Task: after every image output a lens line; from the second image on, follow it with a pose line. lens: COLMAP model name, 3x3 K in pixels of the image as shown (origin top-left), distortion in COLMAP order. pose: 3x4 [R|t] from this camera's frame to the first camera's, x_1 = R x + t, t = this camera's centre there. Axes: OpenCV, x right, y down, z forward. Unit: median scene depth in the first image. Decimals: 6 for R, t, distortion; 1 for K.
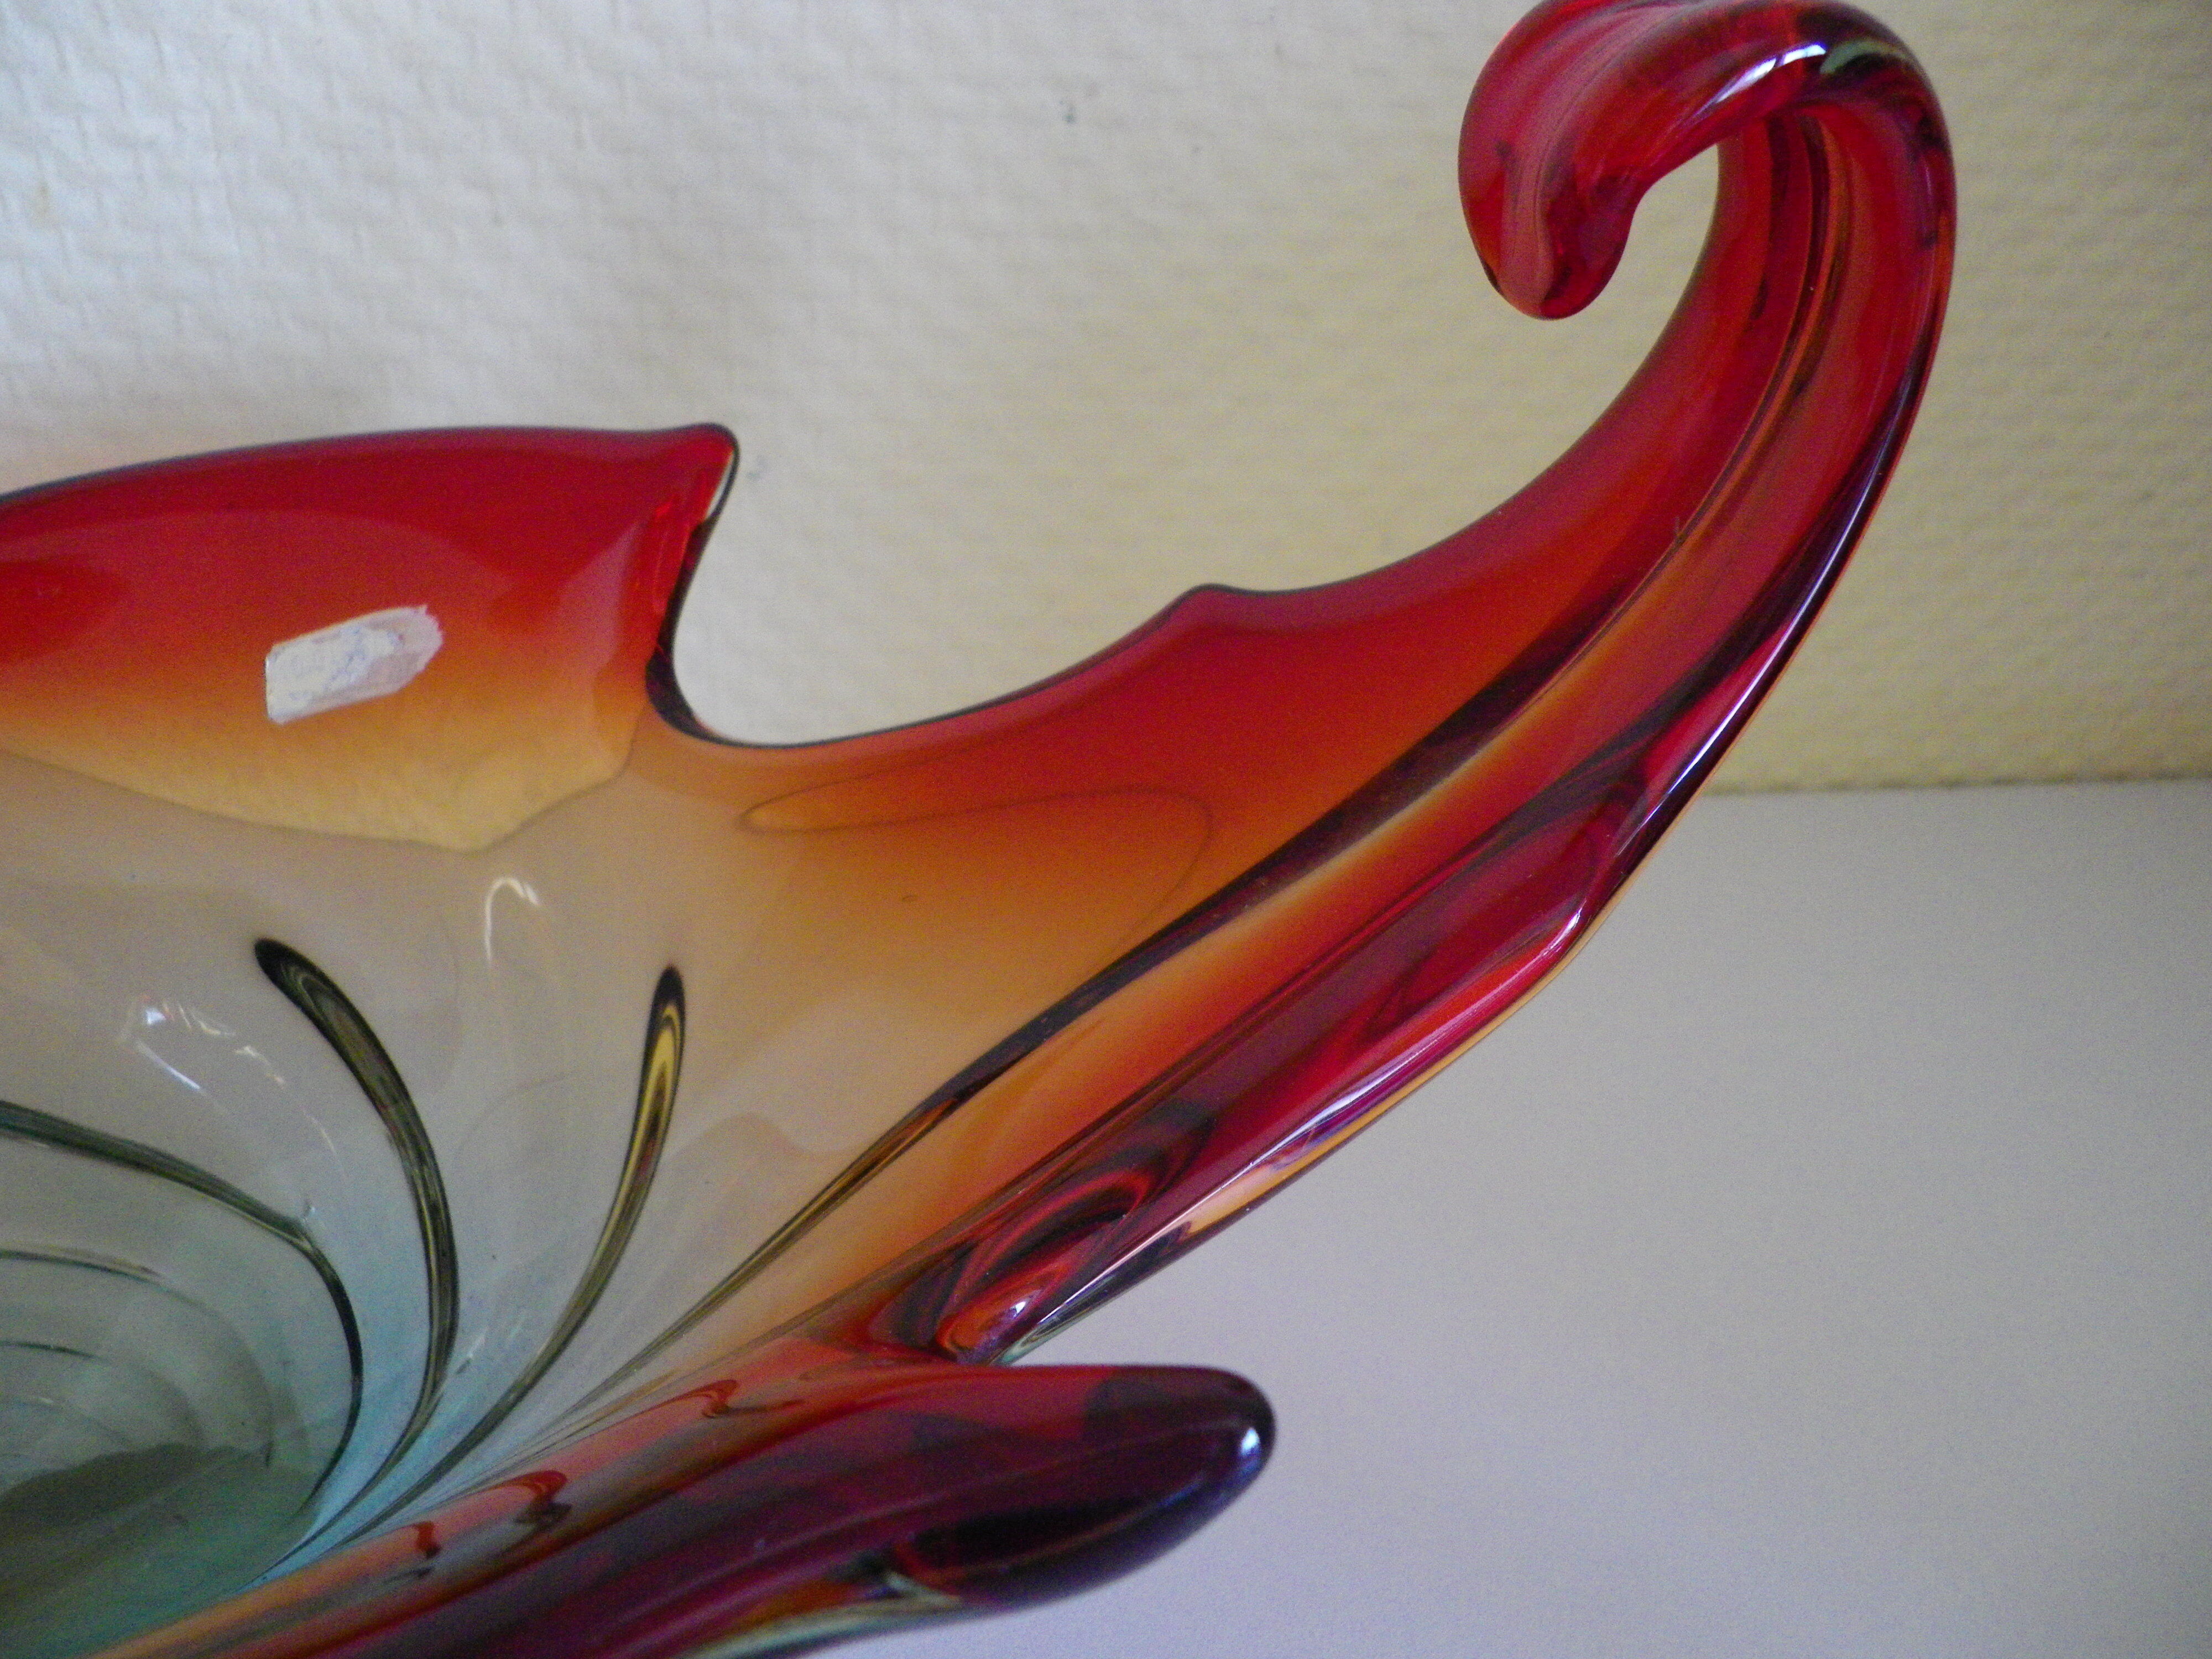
lens RADIAL K [[1690.1, 0, 1113.3], [0, 1690.1, 821.7], [0, 0, 1]] dist [0.000964, -0.006485]
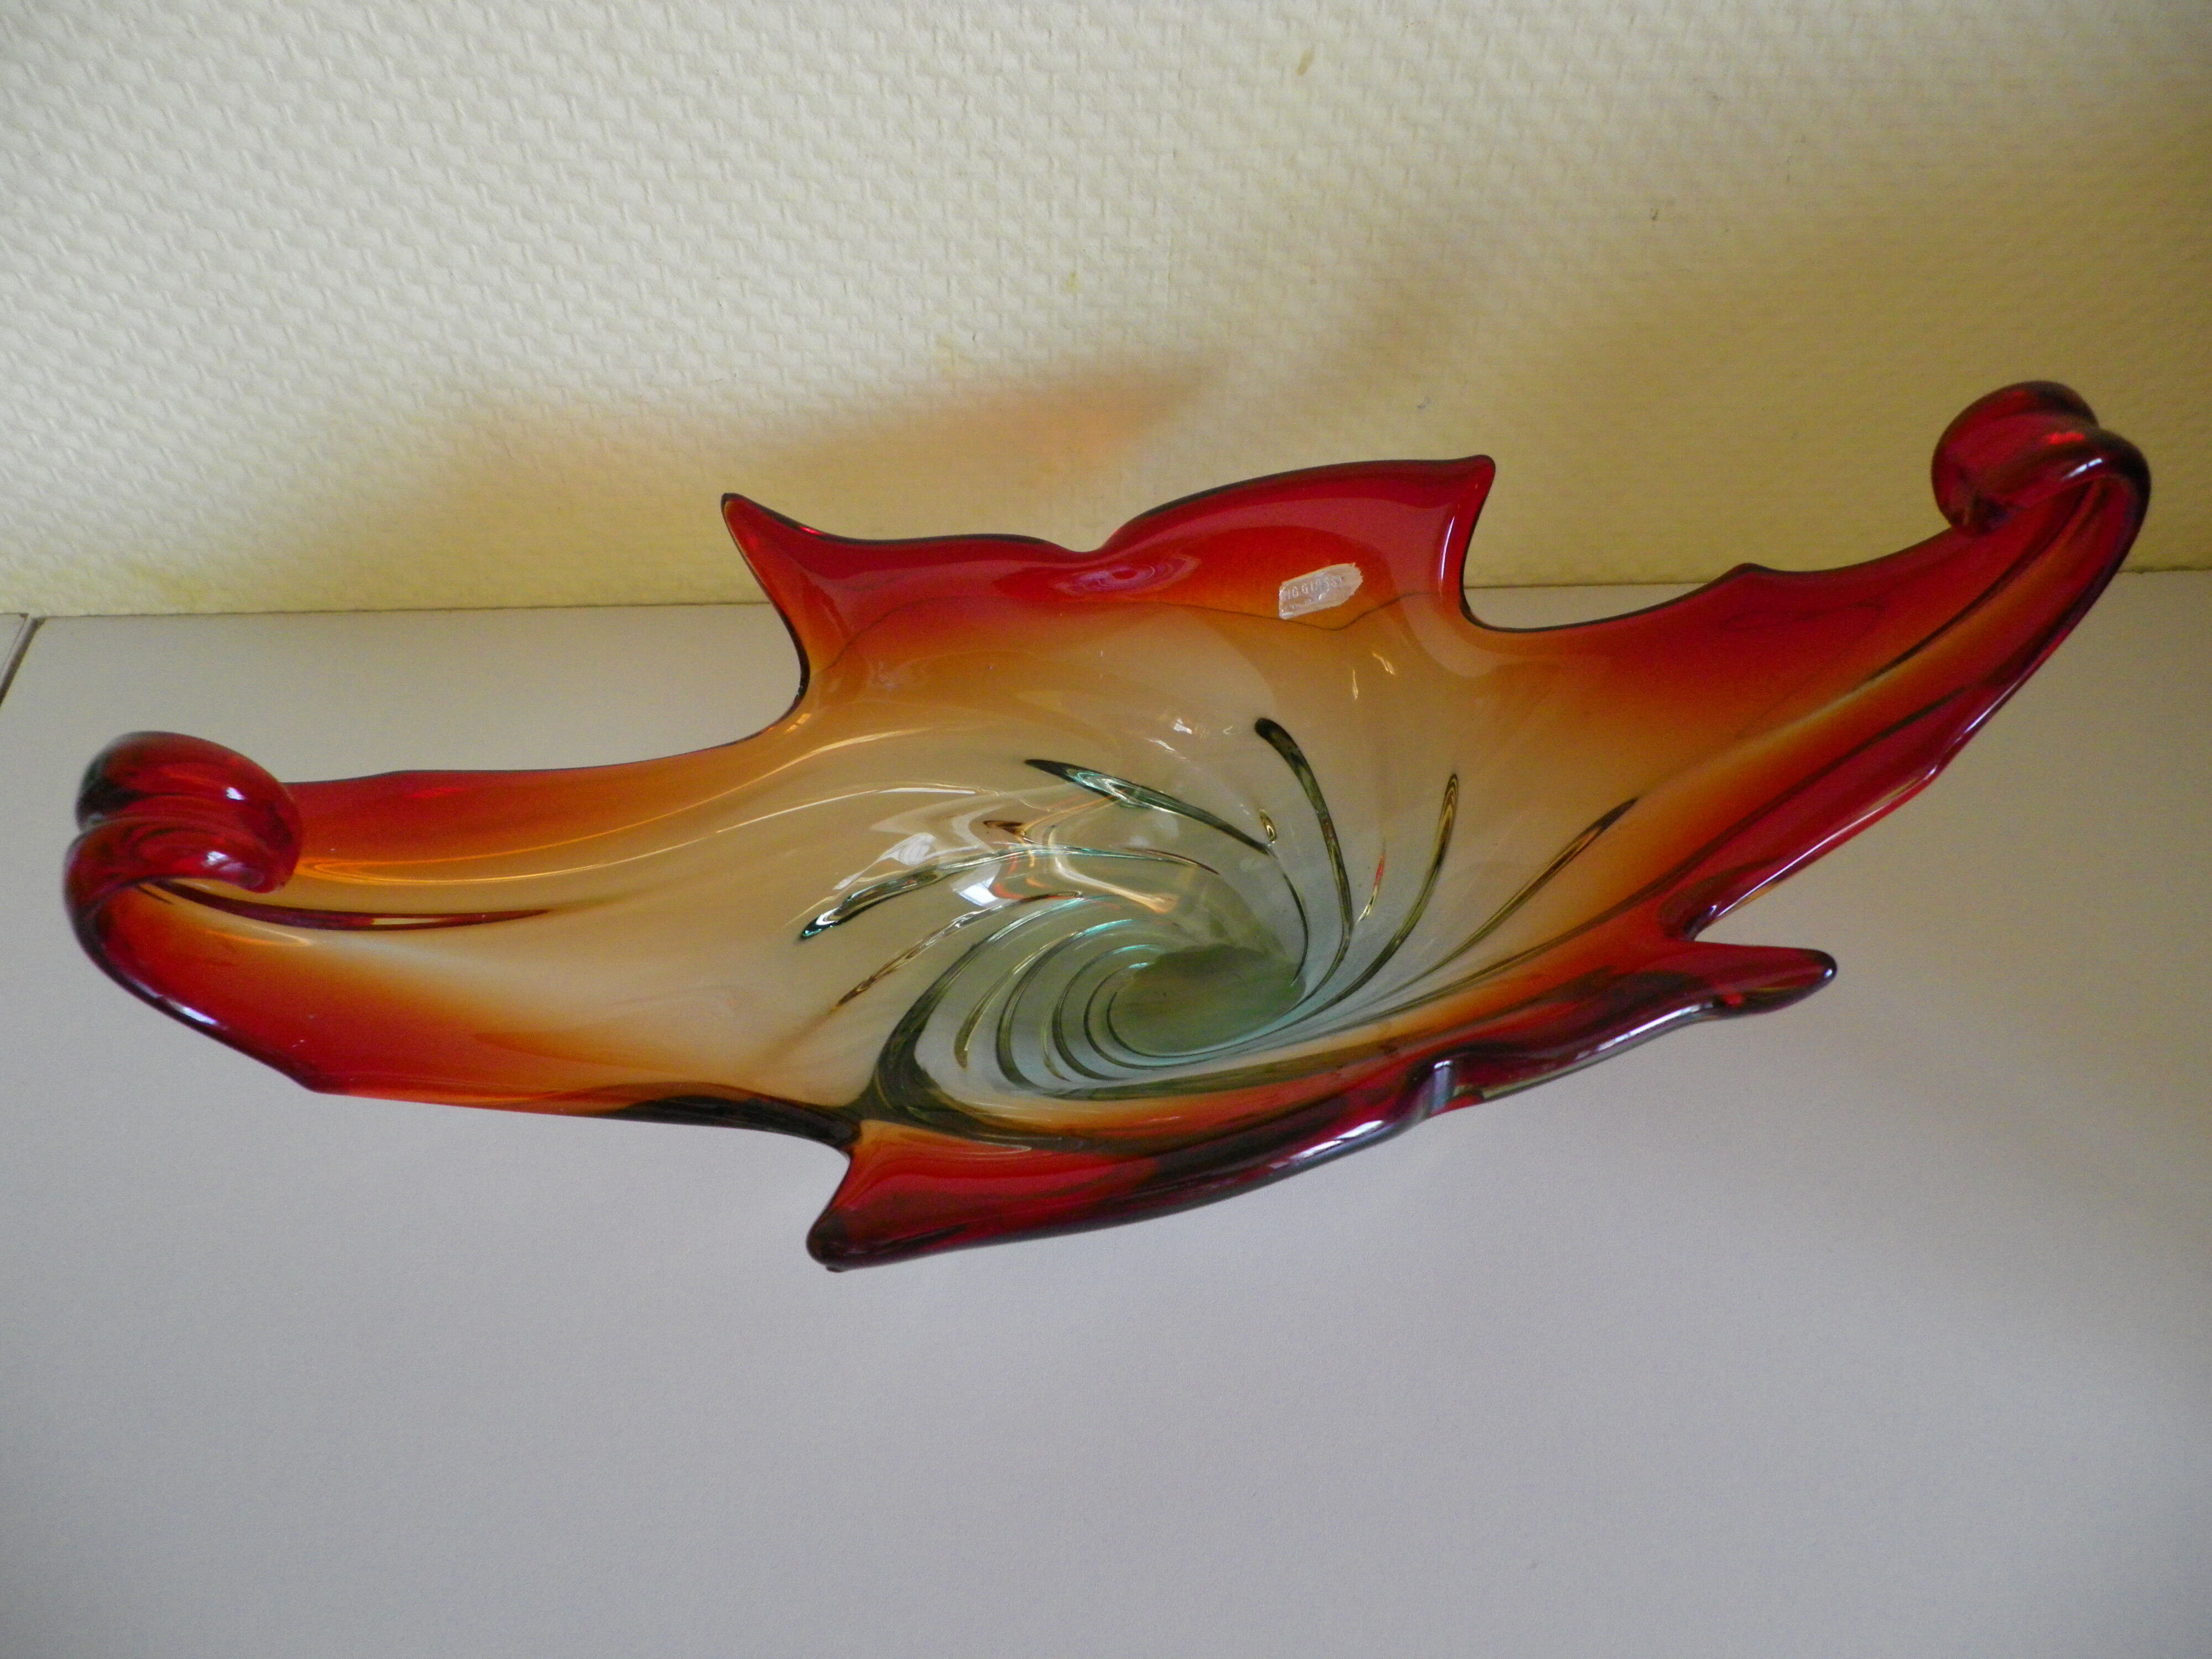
lens RADIAL K [[1690.1, 0, 1113.3], [0, 1690.1, 821.7], [0, 0, 1]] dist [0.000964, -0.006485]
pose [[0.995941, 0.040578, -0.080341, -0.483271], [-0.016365, 0.959367, 0.281686, -0.368124], [0.088507, -0.279228, 0.956137, -0.982806]]
